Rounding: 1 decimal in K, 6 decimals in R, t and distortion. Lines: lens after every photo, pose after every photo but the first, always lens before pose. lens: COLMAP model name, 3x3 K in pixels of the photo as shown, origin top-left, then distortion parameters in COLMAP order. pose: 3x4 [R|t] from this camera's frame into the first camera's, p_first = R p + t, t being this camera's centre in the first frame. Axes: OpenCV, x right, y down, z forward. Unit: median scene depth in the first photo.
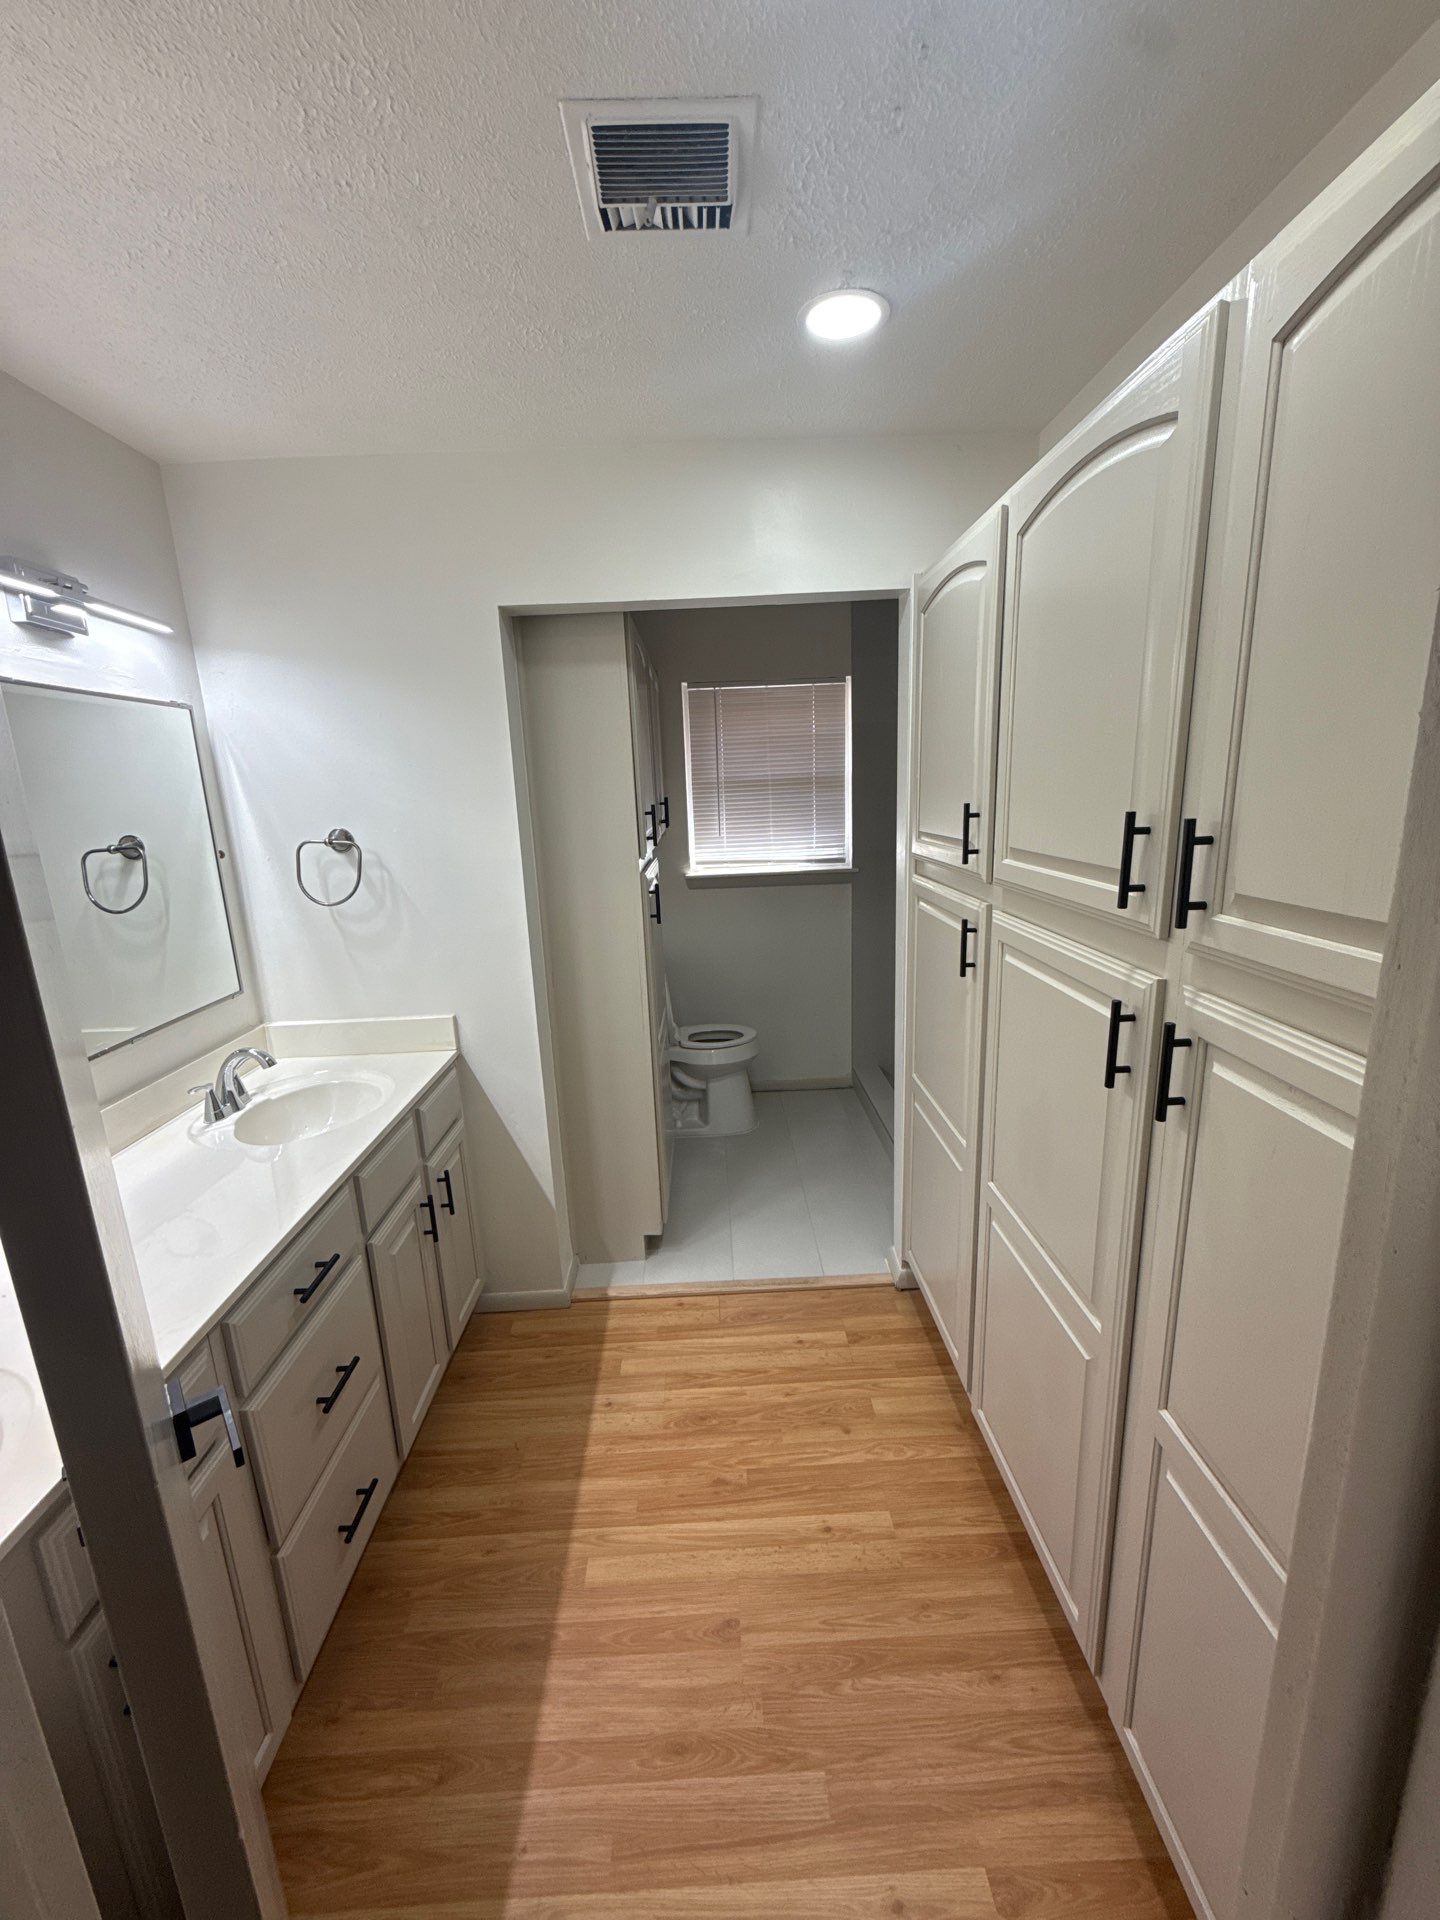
lens RADIAL K [[763.9, 0, 724.0], [0, 763.9, 959.2], [0, 0, 1]] dist [-0.000164, 0.000247]
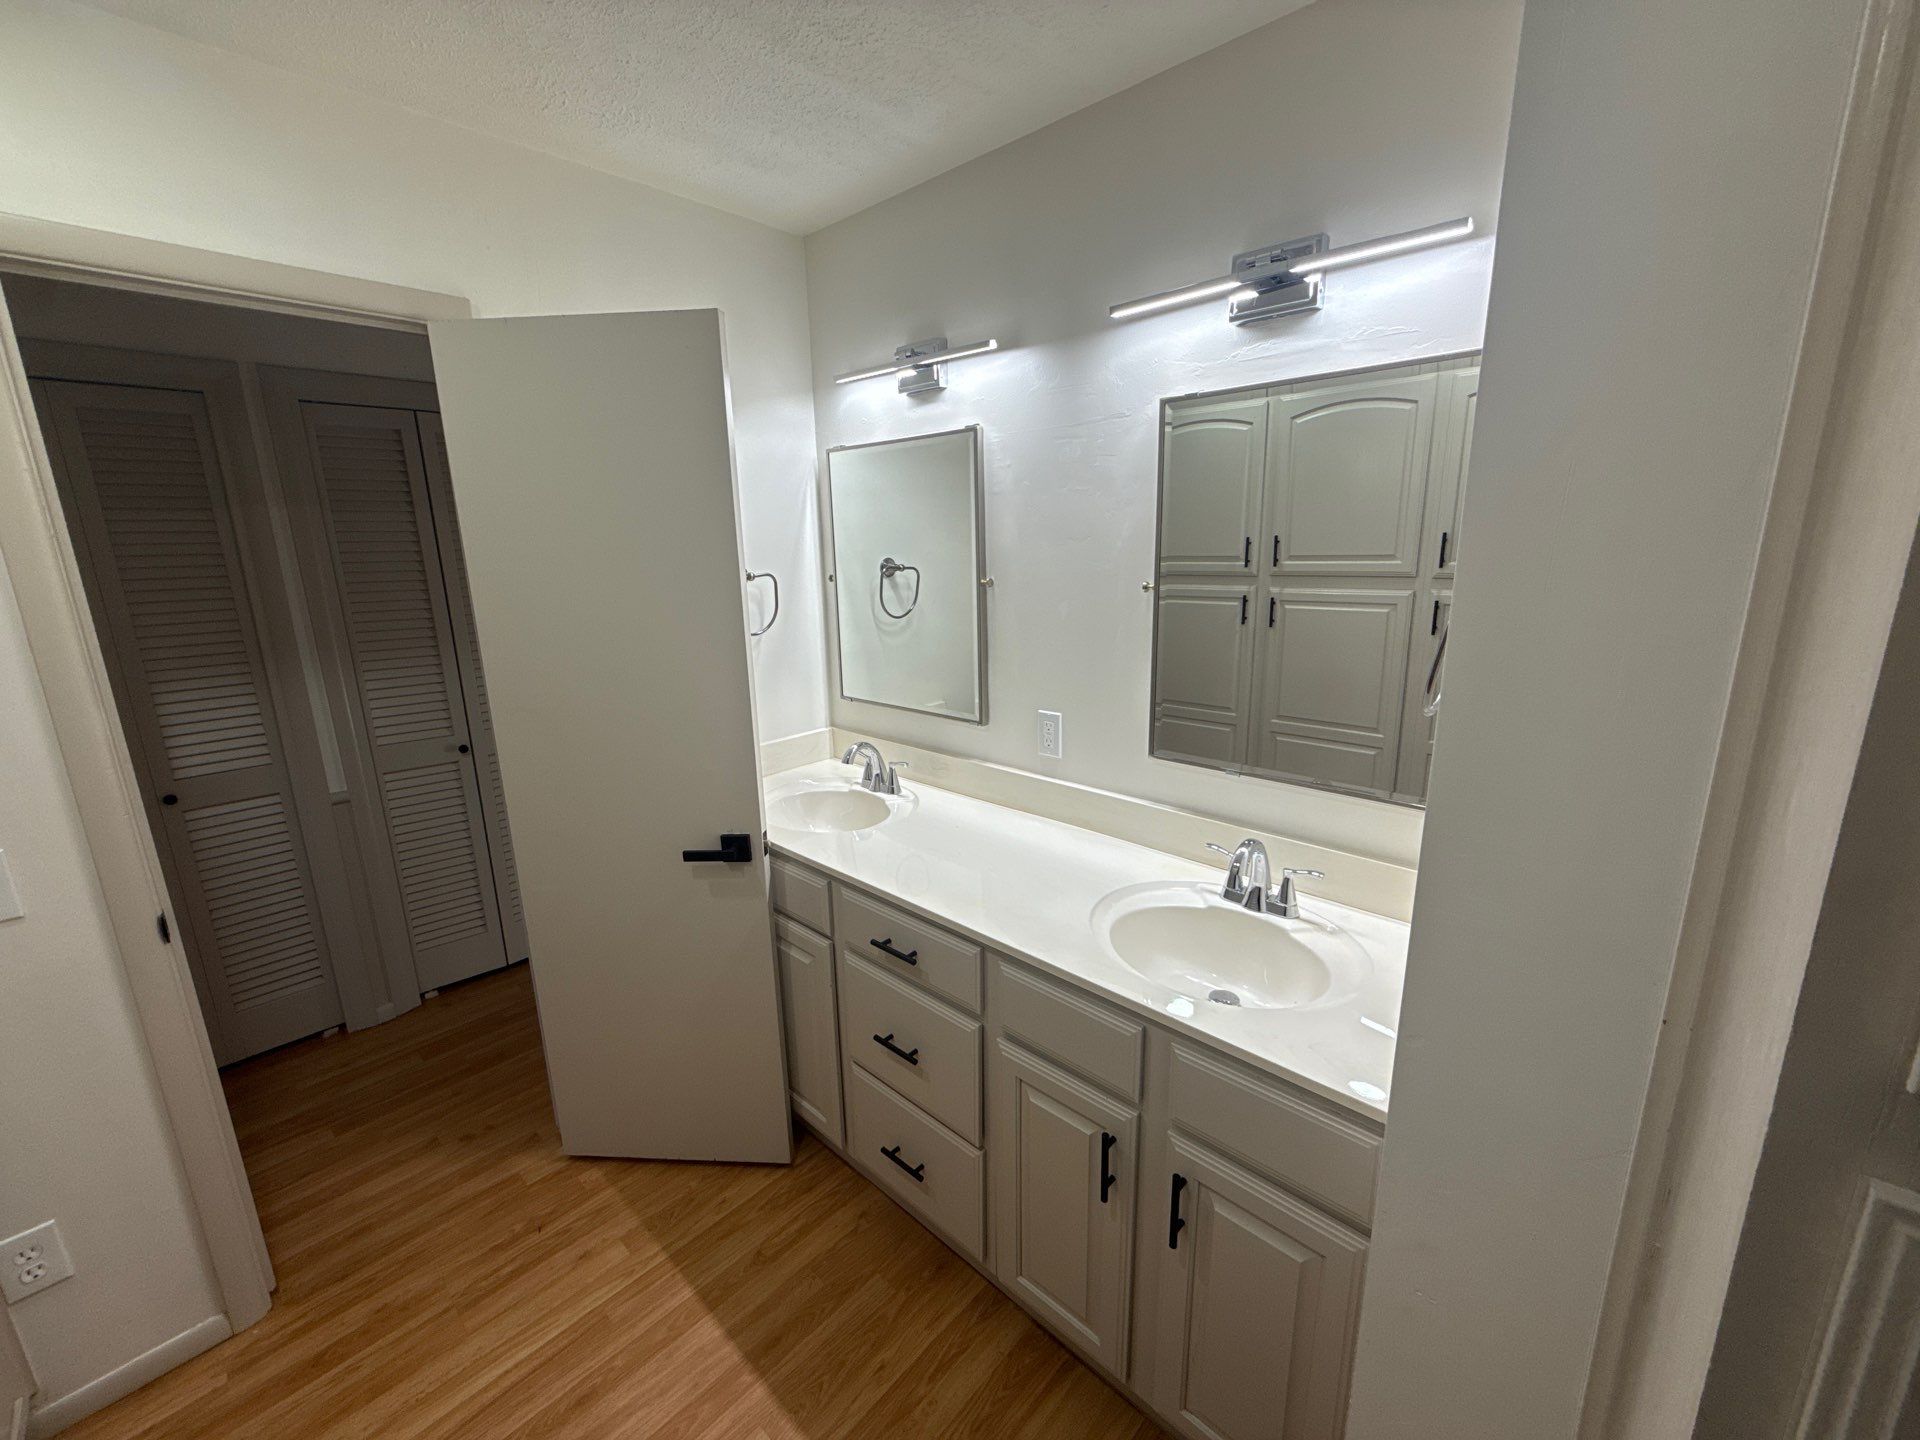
lens RADIAL K [[763.9, 0, 962.7], [0, 763.9, 723.3], [0, 0, 1]] dist [-0.000164, 0.000247]
pose [[-0.703596, 0.211468, -0.678406, 0.088302], [-0.116308, 0.907548, 0.403521, -0.334353], [0.701017, 0.362819, -0.613952, 1.539378]]
